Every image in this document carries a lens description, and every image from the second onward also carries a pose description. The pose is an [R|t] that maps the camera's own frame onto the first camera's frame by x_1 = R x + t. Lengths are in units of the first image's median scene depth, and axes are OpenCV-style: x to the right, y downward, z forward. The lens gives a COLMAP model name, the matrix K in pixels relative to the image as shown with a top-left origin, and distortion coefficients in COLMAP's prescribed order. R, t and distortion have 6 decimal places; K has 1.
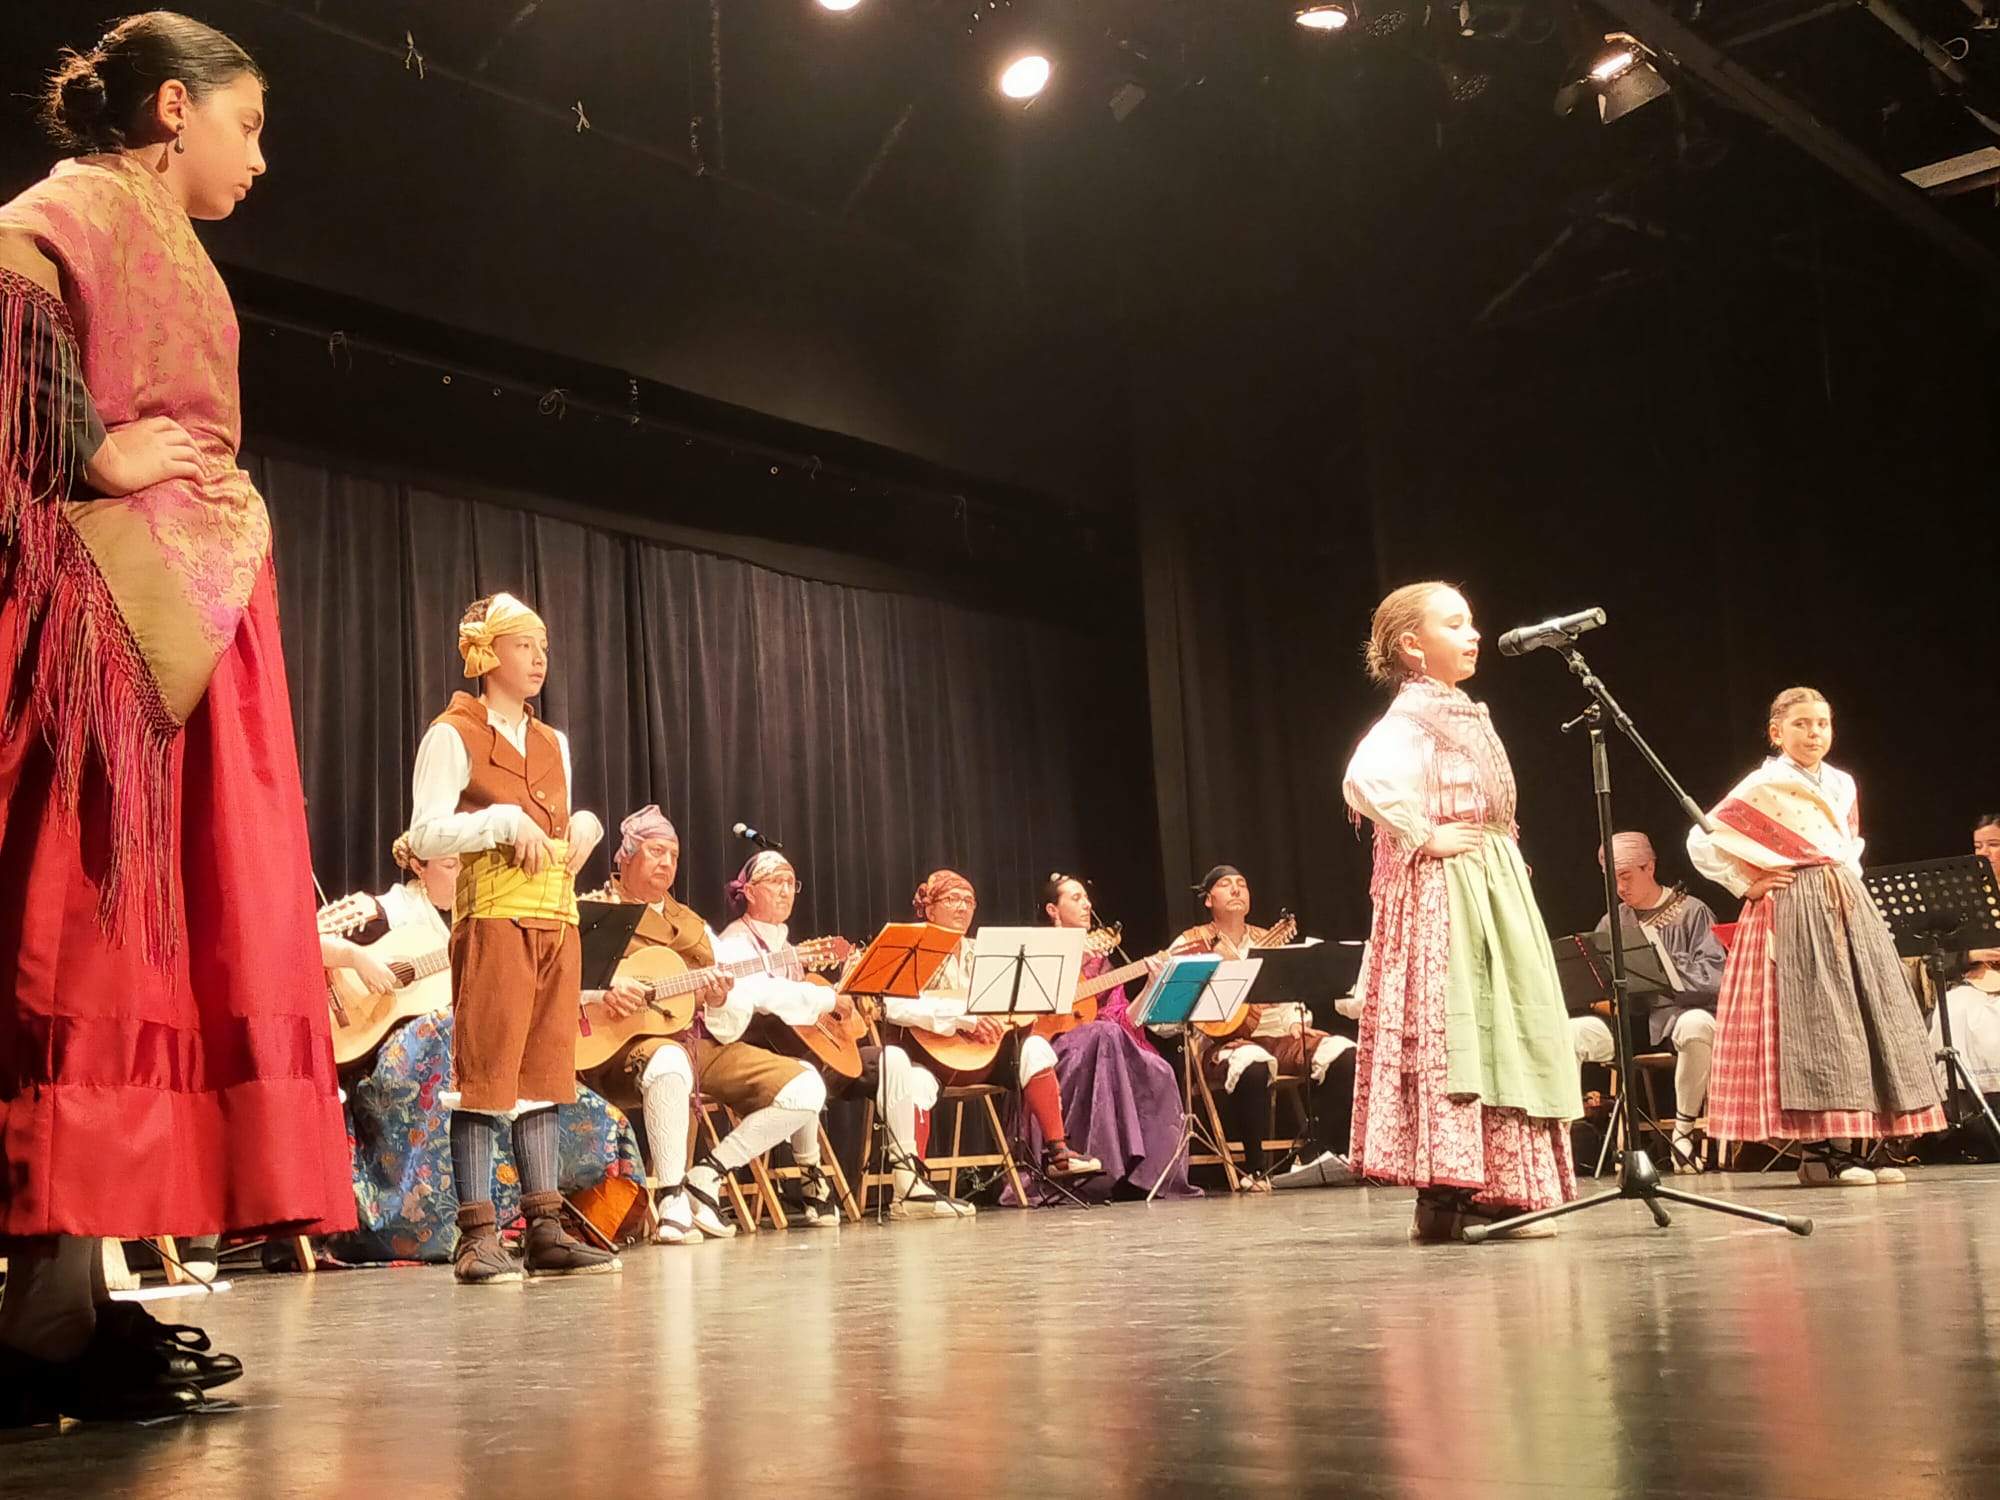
lens RADIAL K [[2340.4, 0, 1019.2], [0, 2340.4, 768.0], [0, 0, 1]] dist [0.061200, 0.000000]
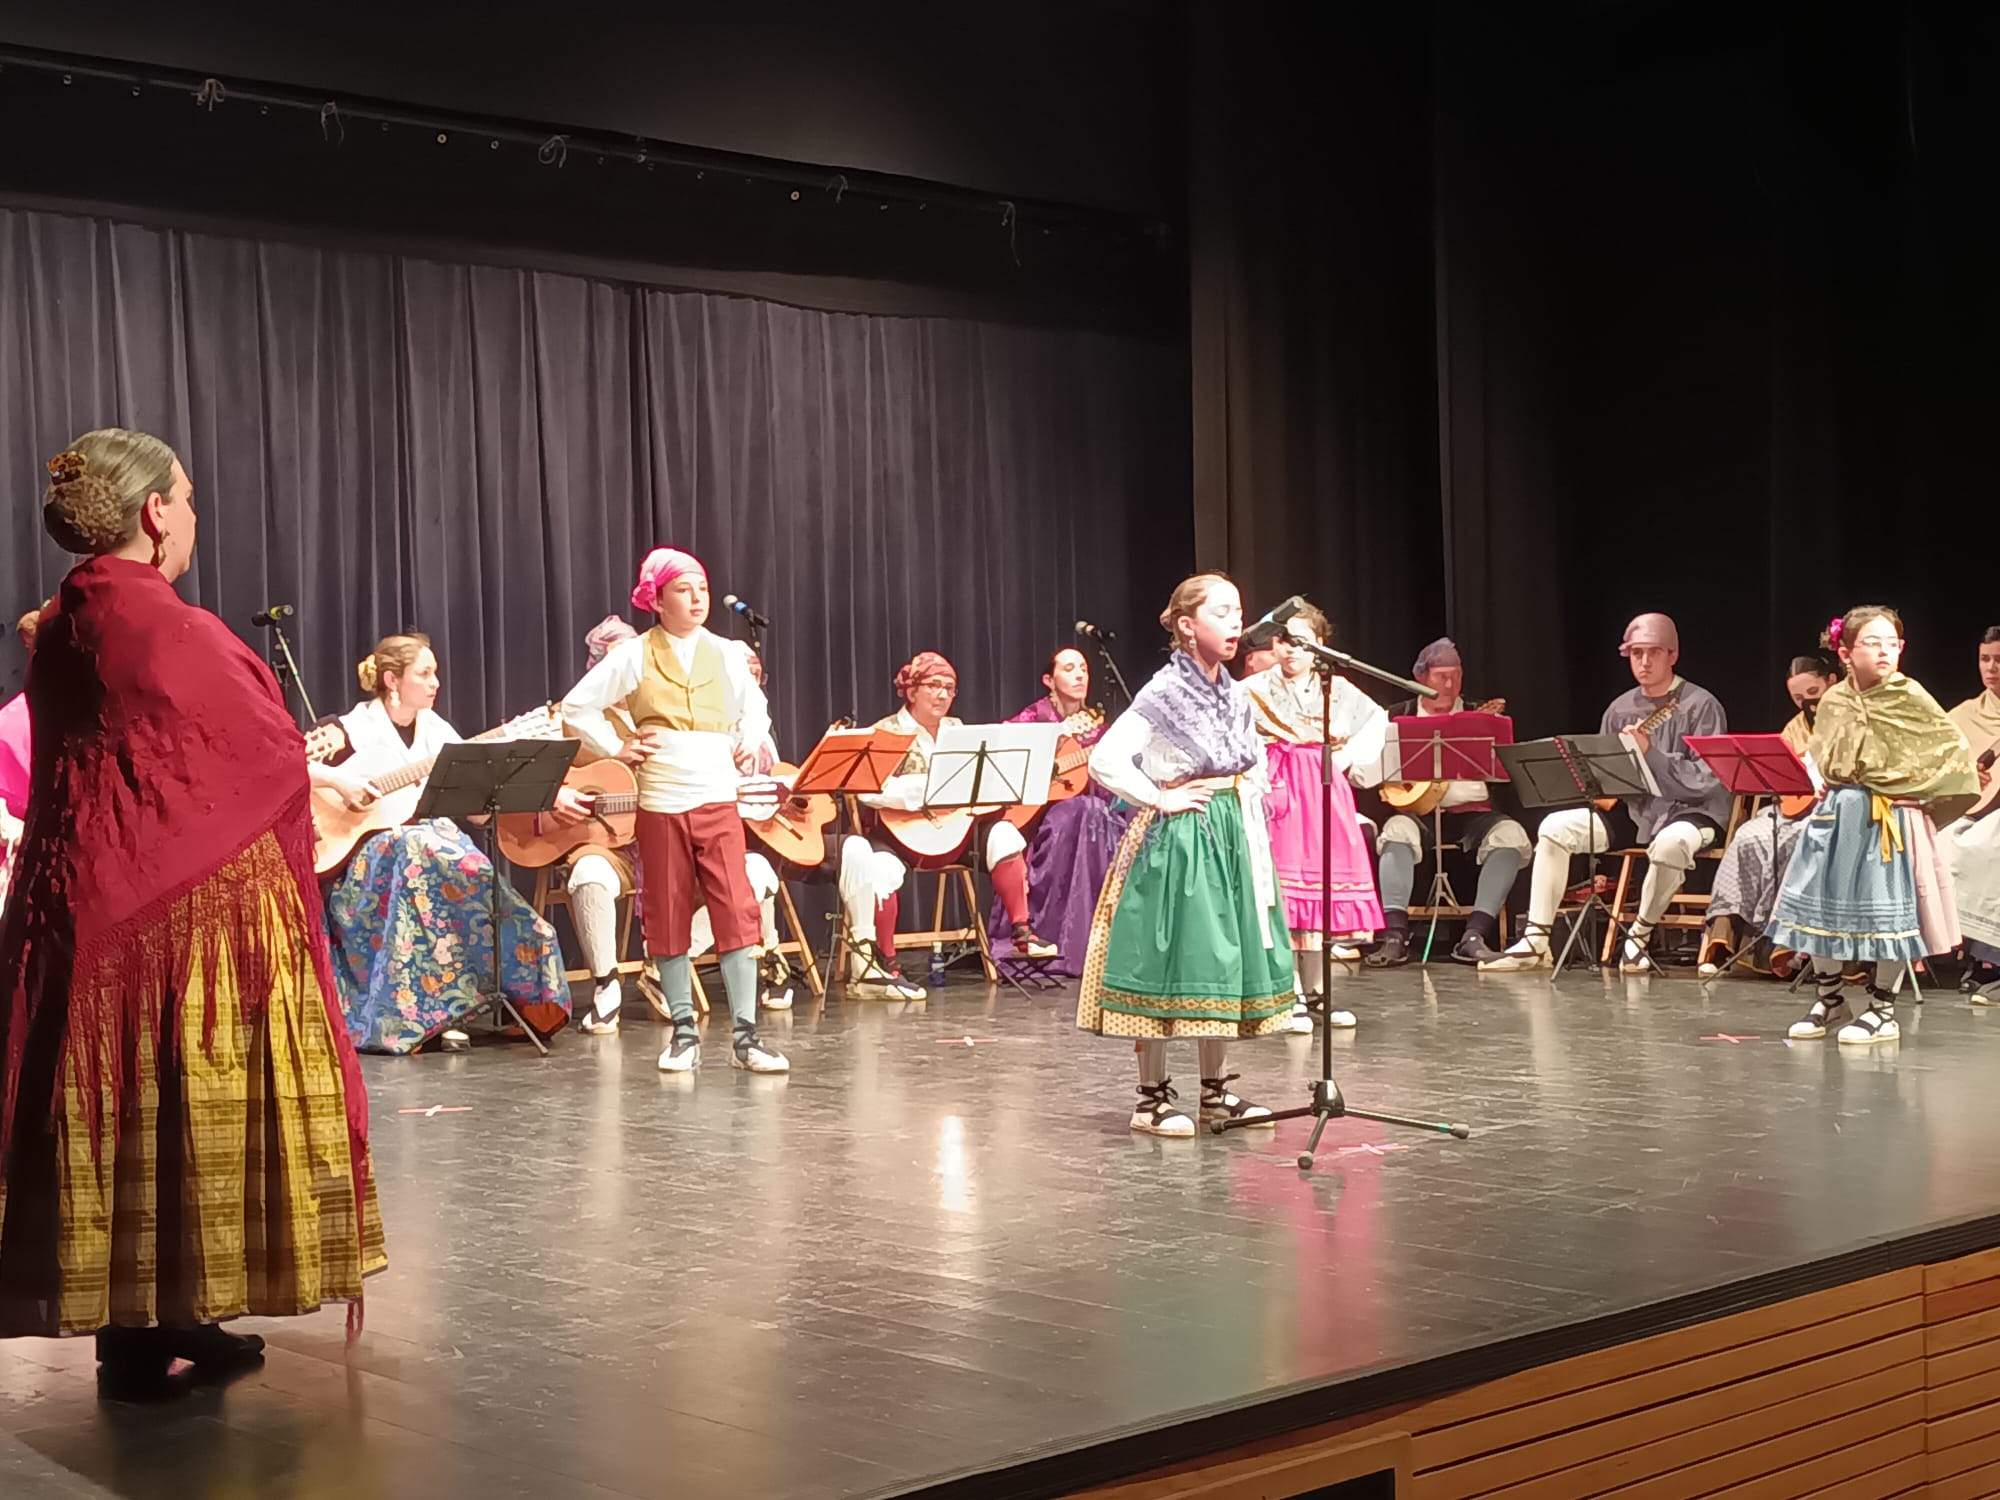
lens RADIAL K [[2931.6, 0, 997.1], [0, 2931.6, 770.4], [0, 0, 1]] dist [0.086244, 0.000000]
pose [[0.992906, 0.036800, -0.113063, 0.139980], [-0.015755, 0.983235, 0.181662, -0.133046], [0.117853, -0.178592, 0.976840, -0.235872]]
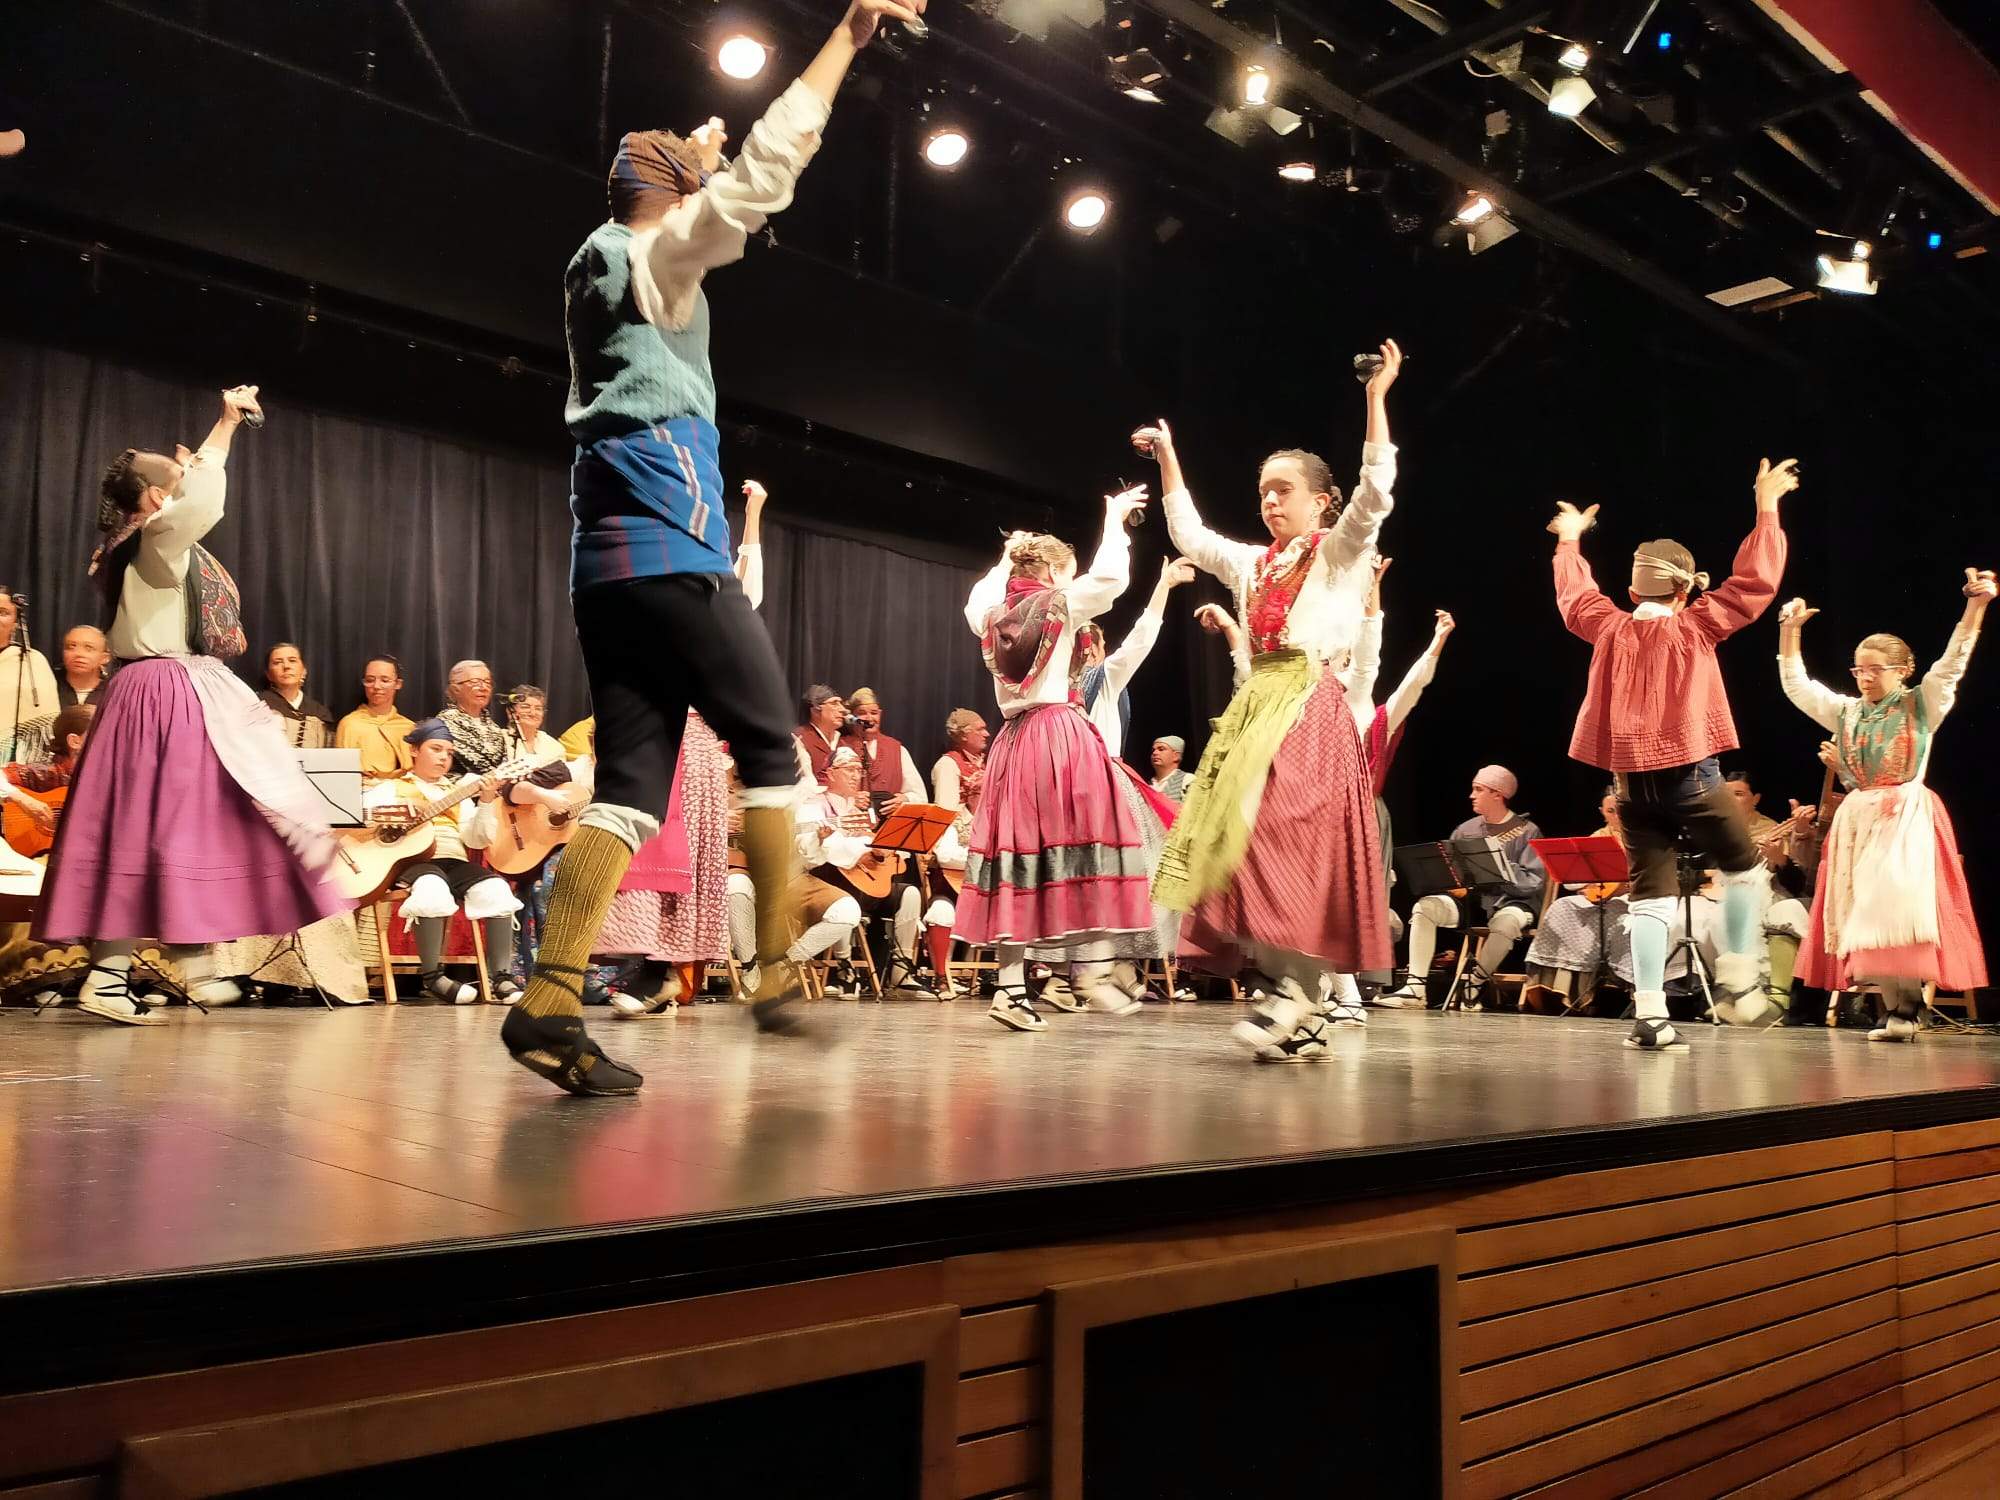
lens RADIAL K [[1644.9, 0, 1006.1], [0, 1644.9, 768.5], [0, 0, 1]] dist [0.041892, -0.040421]
pose [[0.988640, 0.058576, -0.138422, 0.121518], [-0.051776, 0.997292, 0.052228, -0.009677], [0.141106, -0.044468, 0.988995, -0.007053]]
